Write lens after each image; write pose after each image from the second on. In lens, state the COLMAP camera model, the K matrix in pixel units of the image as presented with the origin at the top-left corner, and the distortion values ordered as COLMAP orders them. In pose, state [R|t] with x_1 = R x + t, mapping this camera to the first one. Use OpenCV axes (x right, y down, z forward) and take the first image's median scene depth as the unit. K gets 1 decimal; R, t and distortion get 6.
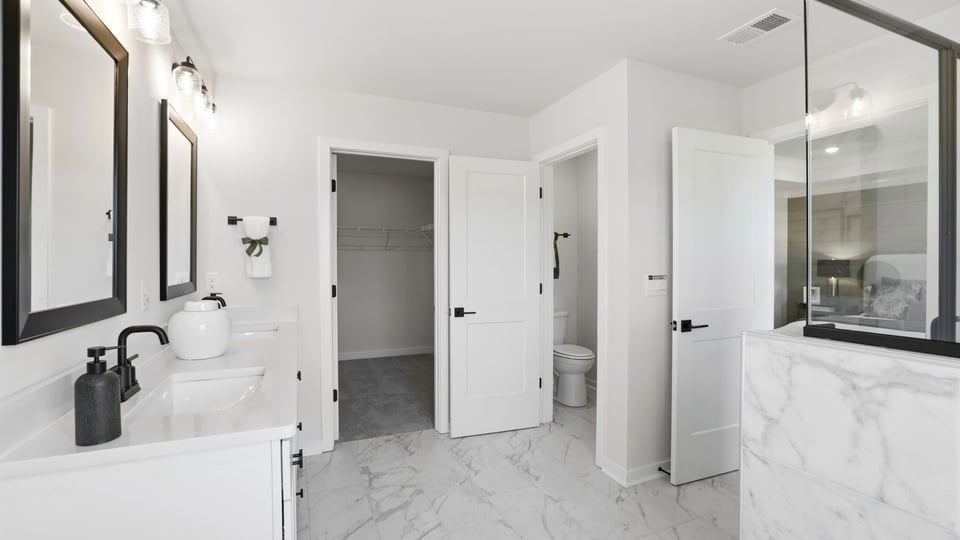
lens RADIAL K [[426.4, 0, 477.1], [0, 426.4, 264.5], [0, 0, 1]] dist [0.001108, 0.000118]
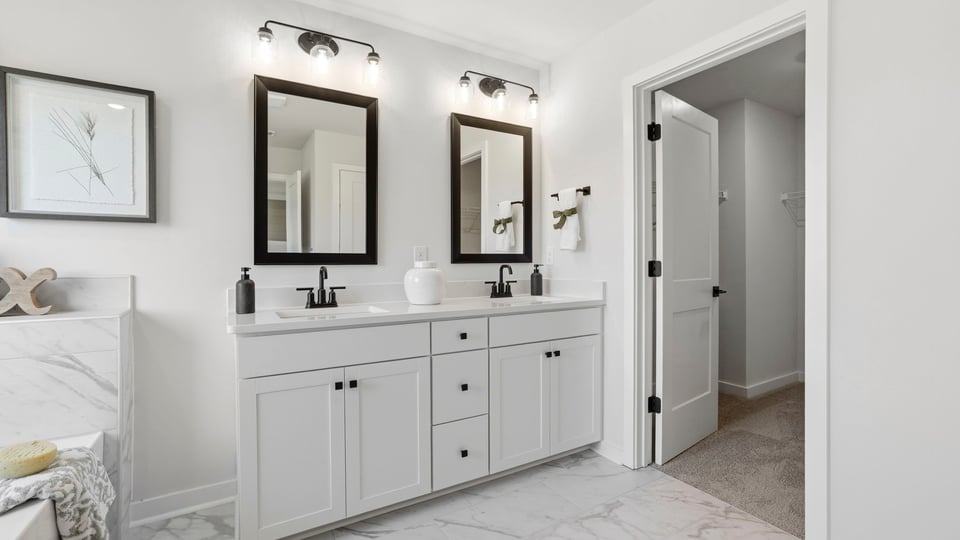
lens RADIAL K [[426.4, 0, 481.5], [0, 426.4, 270.8], [0, 0, 1]] dist [0.001108, 0.000118]
pose [[0.113825, 0.006872, -0.993477, 0.435517], [-0.002059, 0.999976, 0.006681, 0.070911], [0.993499, 0.001285, 0.113836, 0.677106]]
